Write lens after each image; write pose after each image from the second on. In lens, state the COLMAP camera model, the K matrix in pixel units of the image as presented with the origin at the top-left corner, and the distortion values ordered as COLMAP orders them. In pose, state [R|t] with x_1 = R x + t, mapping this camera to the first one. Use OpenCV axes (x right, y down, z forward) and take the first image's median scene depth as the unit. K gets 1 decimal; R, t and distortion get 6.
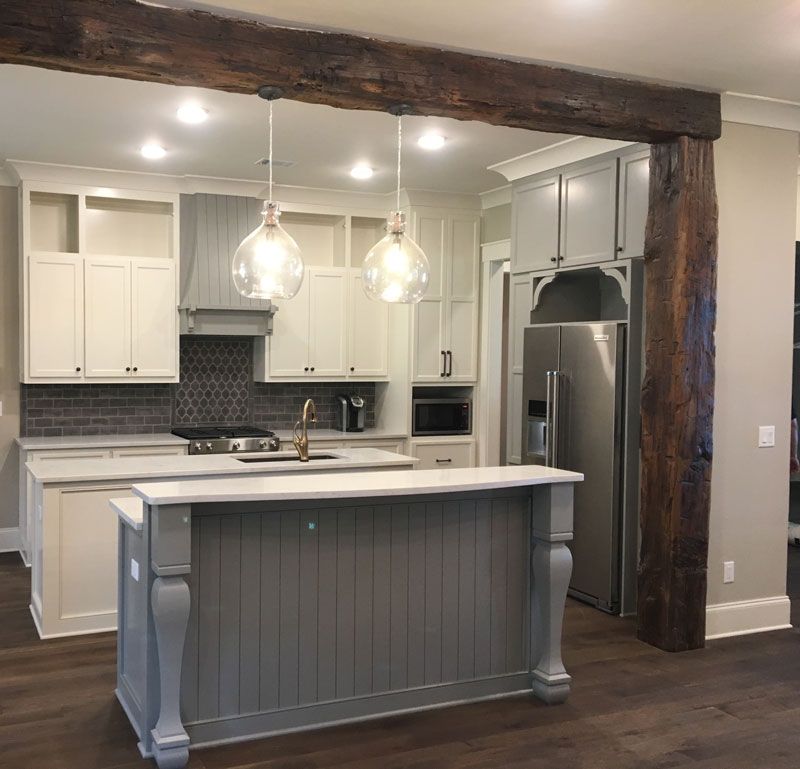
lens RADIAL K [[843.0, 0, 299.8], [0, 843.0, 387.5], [0, 0, 1]] dist [0.017955, 0.001557]
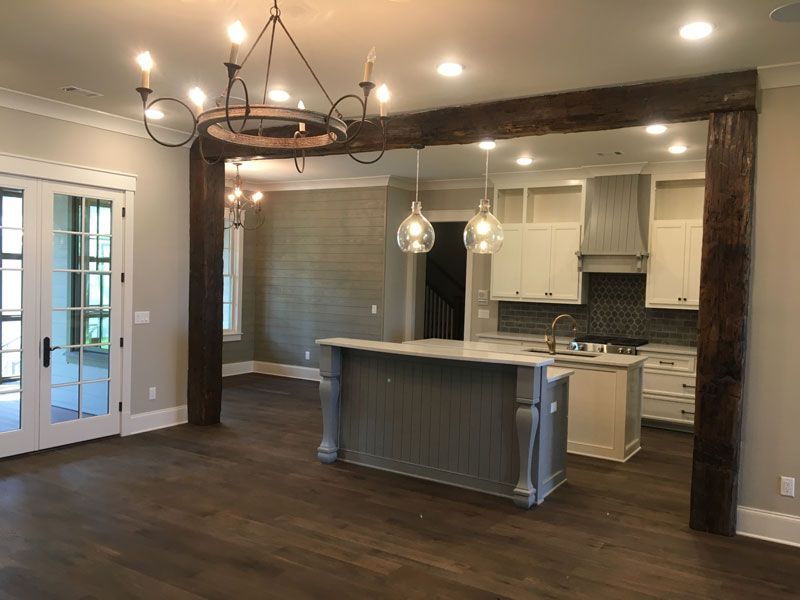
lens RADIAL K [[661.5, 0, 400.0], [0, 661.5, 300.0], [0, 0, 1]] dist [0.016313, -0.003514]
pose [[0.584974, 0.038592, -0.810133, 0.689459], [-0.057547, 0.998325, 0.006004, -0.001986], [0.809008, 0.043108, 0.586215, 0.052873]]
